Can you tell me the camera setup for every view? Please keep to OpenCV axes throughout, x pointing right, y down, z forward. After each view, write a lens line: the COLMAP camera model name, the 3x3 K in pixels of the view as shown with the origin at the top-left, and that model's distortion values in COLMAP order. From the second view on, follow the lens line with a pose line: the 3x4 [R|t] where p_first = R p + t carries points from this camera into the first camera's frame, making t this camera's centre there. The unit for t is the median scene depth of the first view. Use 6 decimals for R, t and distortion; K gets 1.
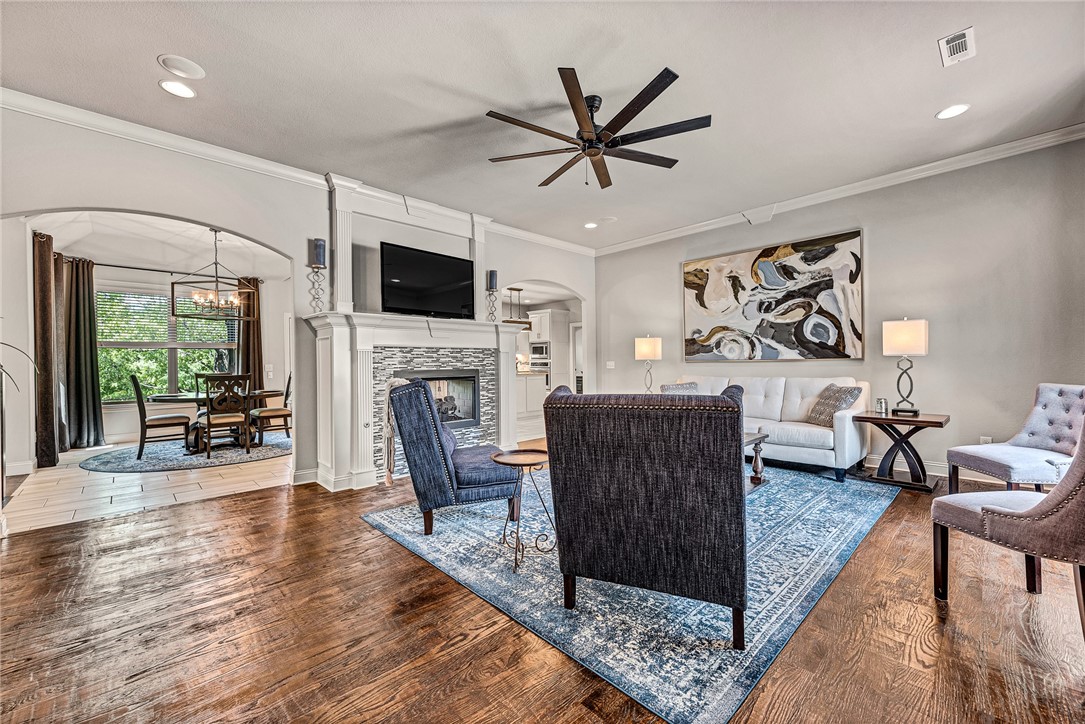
lens RADIAL K [[431.7, 0, 543.3], [0, 431.7, 360.0], [0, 0, 1]] dist [0.007432, -0.001328]
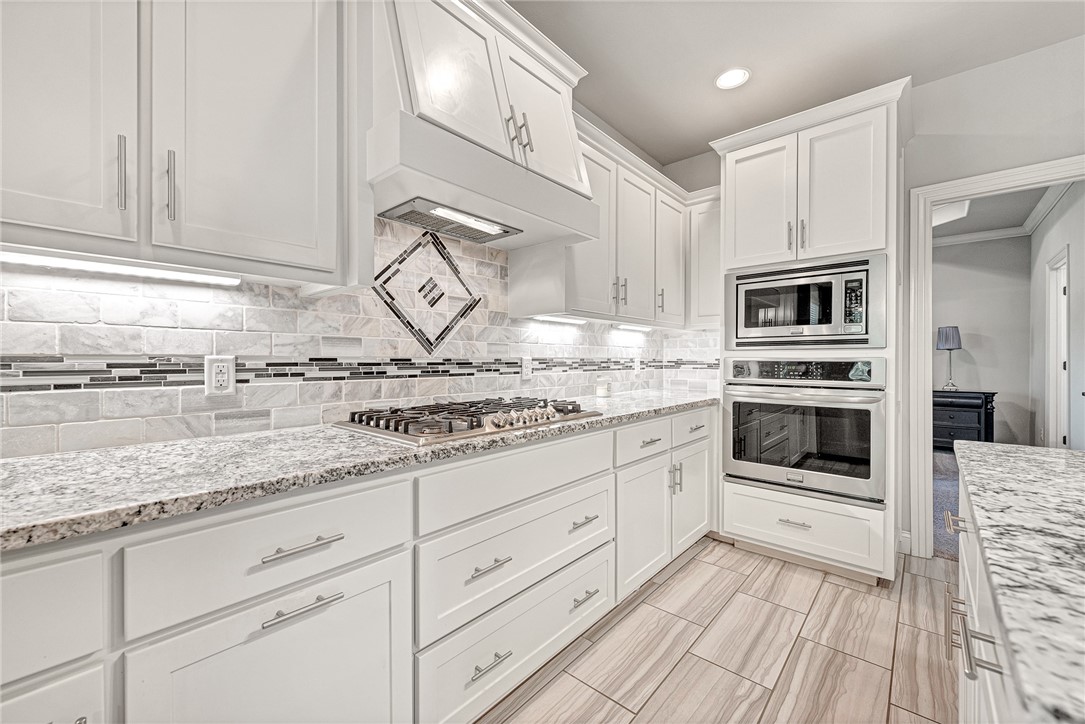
lens RADIAL K [[431.7, 0, 543.5], [0, 431.7, 364.1], [0, 0, 1]] dist [0.007432, -0.001328]
pose [[0.995139, 0.009341, 0.098033, -0.331606], [-0.010332, 0.999900, 0.009610, 0.012903], [-0.097933, -0.010576, 0.995137, 1.731114]]
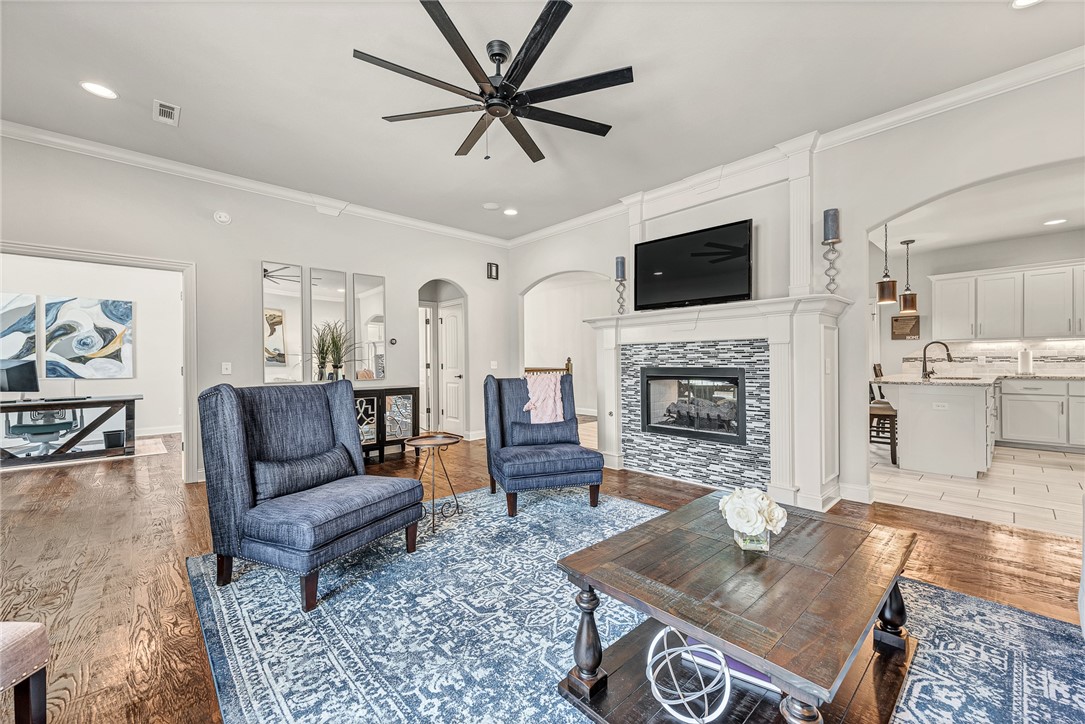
lens RADIAL K [[431.7, 0, 540.2], [0, 431.7, 360.0], [0, 0, 1]] dist [0.007432, -0.001328]
pose [[-0.015609, 0.008083, -0.999846, 0.582873], [0.013506, 0.999878, 0.007872, -0.002972], [0.999787, -0.013381, -0.015716, 0.666034]]
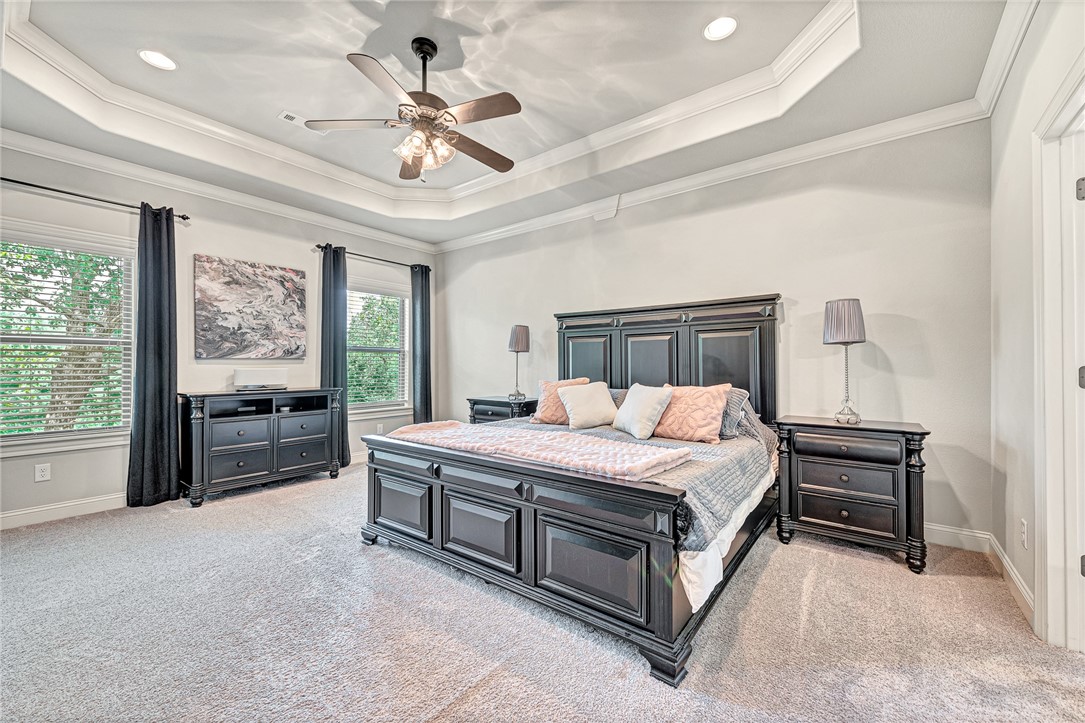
lens RADIAL K [[431.7, 0, 543.3], [0, 431.7, 363.6], [0, 0, 1]] dist [0.007432, -0.001328]
pose [[0.988427, 0.008079, 0.151482, 0.297282], [-0.008208, 0.999966, 0.000228, 0.006039], [-0.151475, -0.001469, 0.988460, 2.204307]]
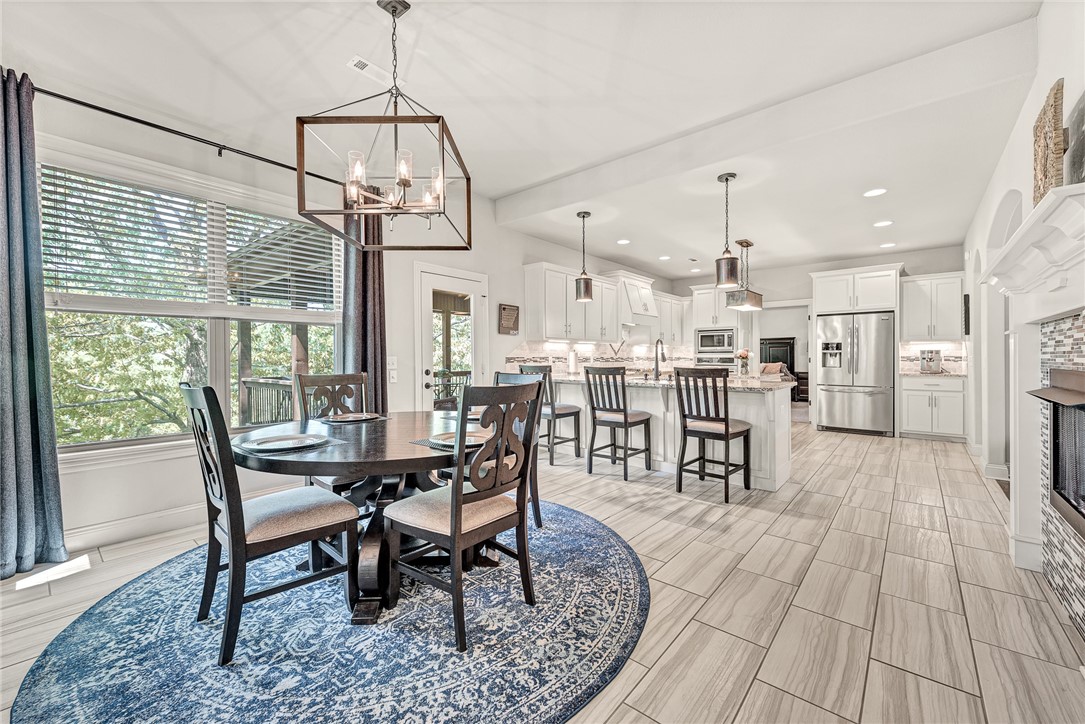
lens RADIAL K [[431.7, 0, 540.4], [0, 431.7, 358.8], [0, 0, 1]] dist [0.007432, -0.001328]
pose [[0.994590, 0.008546, 0.103524, -0.787875], [-0.009163, 0.999943, 0.005494, 0.012941], [-0.103471, -0.006412, 0.994612, 0.714757]]
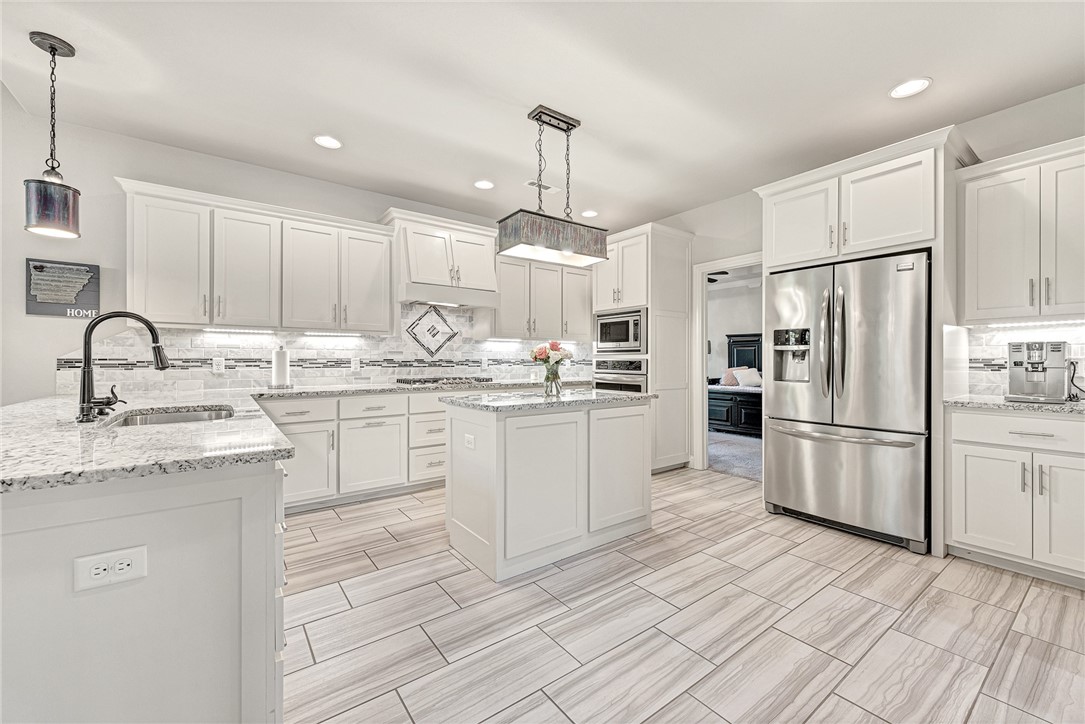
lens RADIAL K [[431.7, 0, 544.7], [0, 431.7, 362.6], [0, 0, 1]] dist [0.007432, -0.001328]
pose [[0.993259, 0.011748, -0.115321, -0.066634], [-0.010717, 0.999897, 0.009553, 0.008664], [0.115421, -0.008252, 0.993282, 1.266914]]
